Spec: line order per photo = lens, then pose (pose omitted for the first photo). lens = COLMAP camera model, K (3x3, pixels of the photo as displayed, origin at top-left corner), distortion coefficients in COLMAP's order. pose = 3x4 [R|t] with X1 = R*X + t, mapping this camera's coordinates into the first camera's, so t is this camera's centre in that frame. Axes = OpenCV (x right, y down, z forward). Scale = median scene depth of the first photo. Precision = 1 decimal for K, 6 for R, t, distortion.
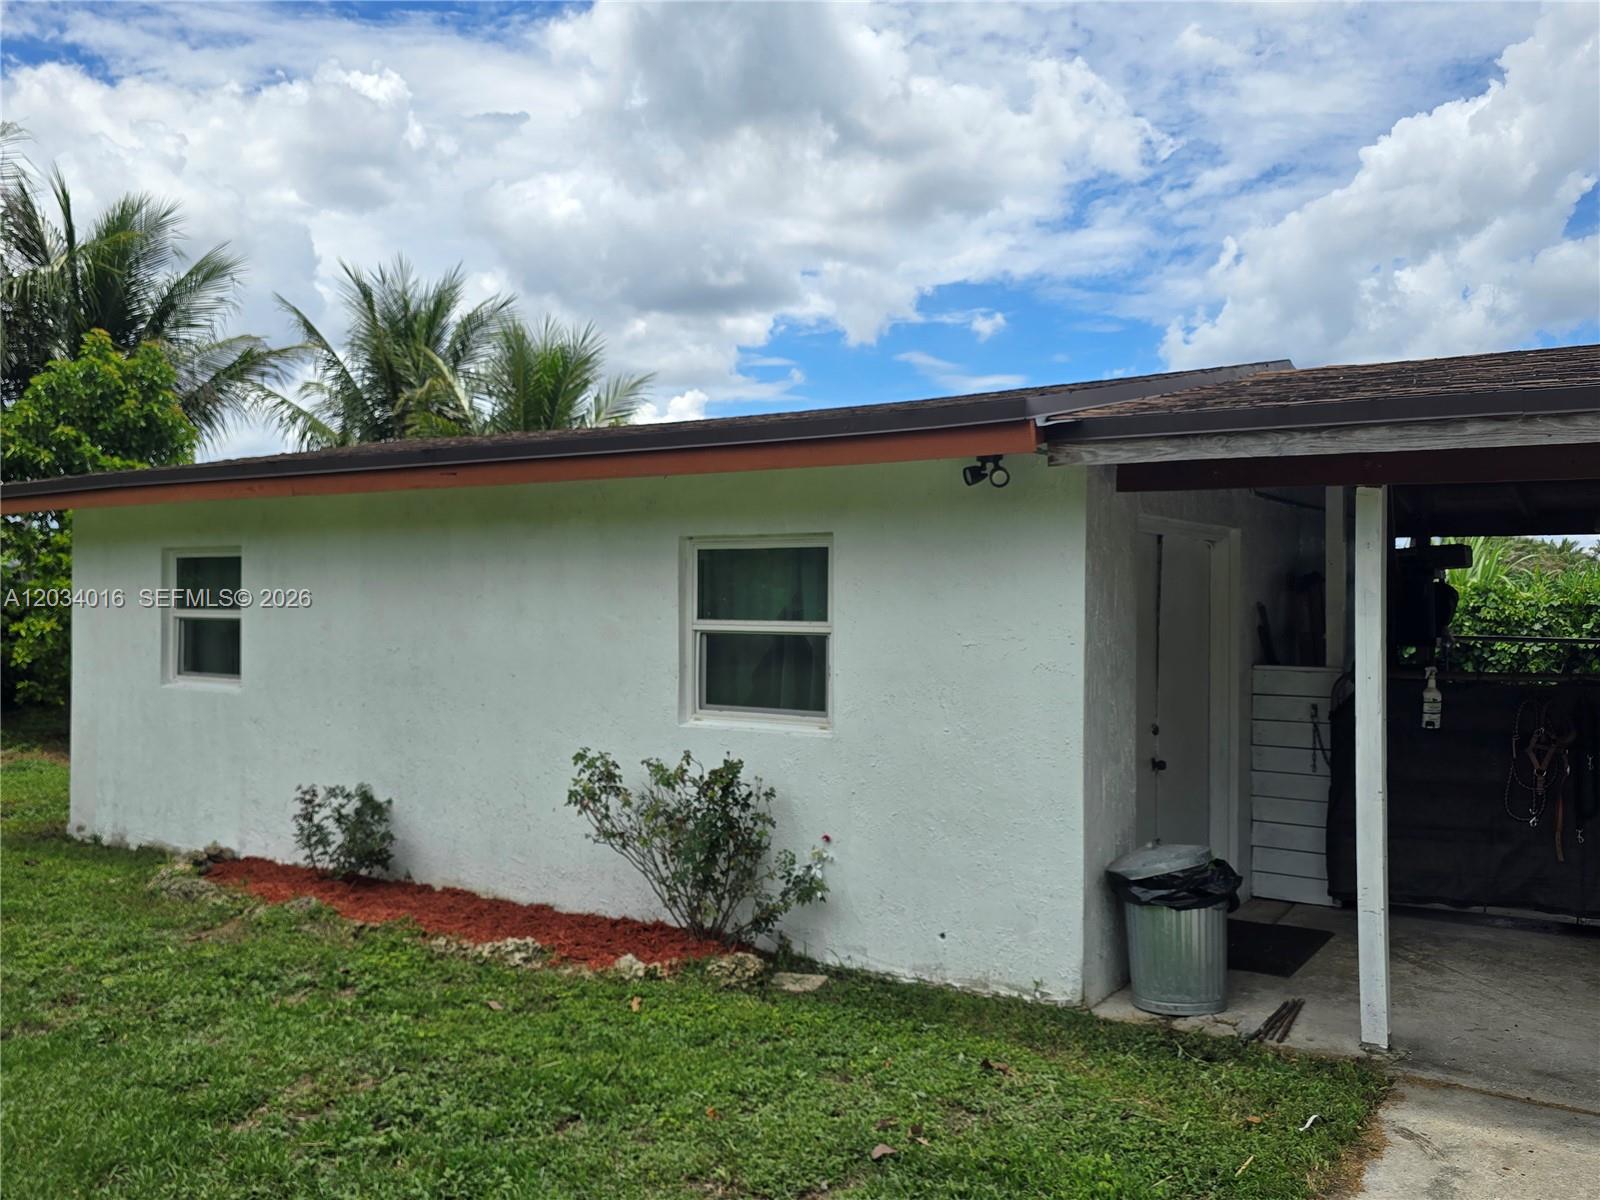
lens RADIAL K [[1313.1, 0, 798.8], [0, 1313.1, 598.1], [0, 0, 1]] dist [0.004987, -0.006366]
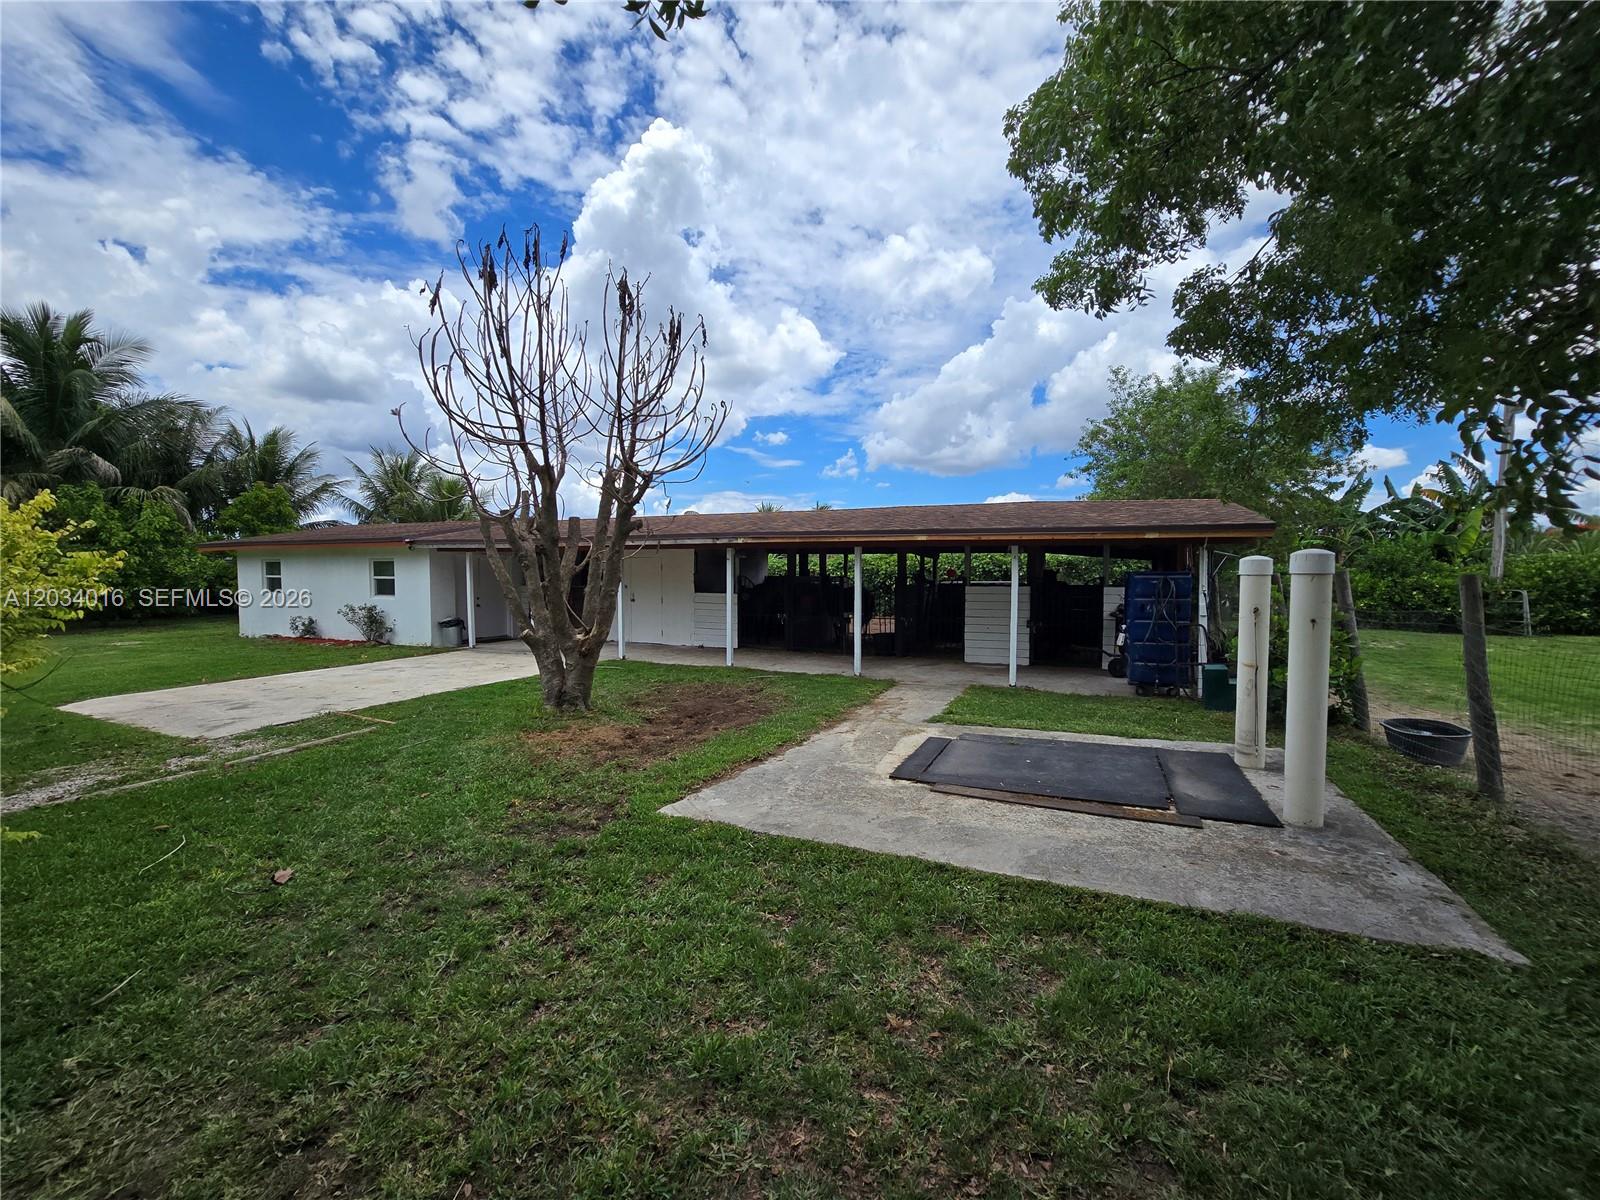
lens RADIAL K [[640.9, 0, 803.3], [0, 640.9, 602.5], [0, 0, 1]] dist [-0.001147, -0.000007]
pose [[0.988530, -0.012285, 0.150522, 0.393348], [0.004175, 0.998528, 0.054077, -0.002783], [-0.150965, -0.052829, 0.987126, -0.537143]]
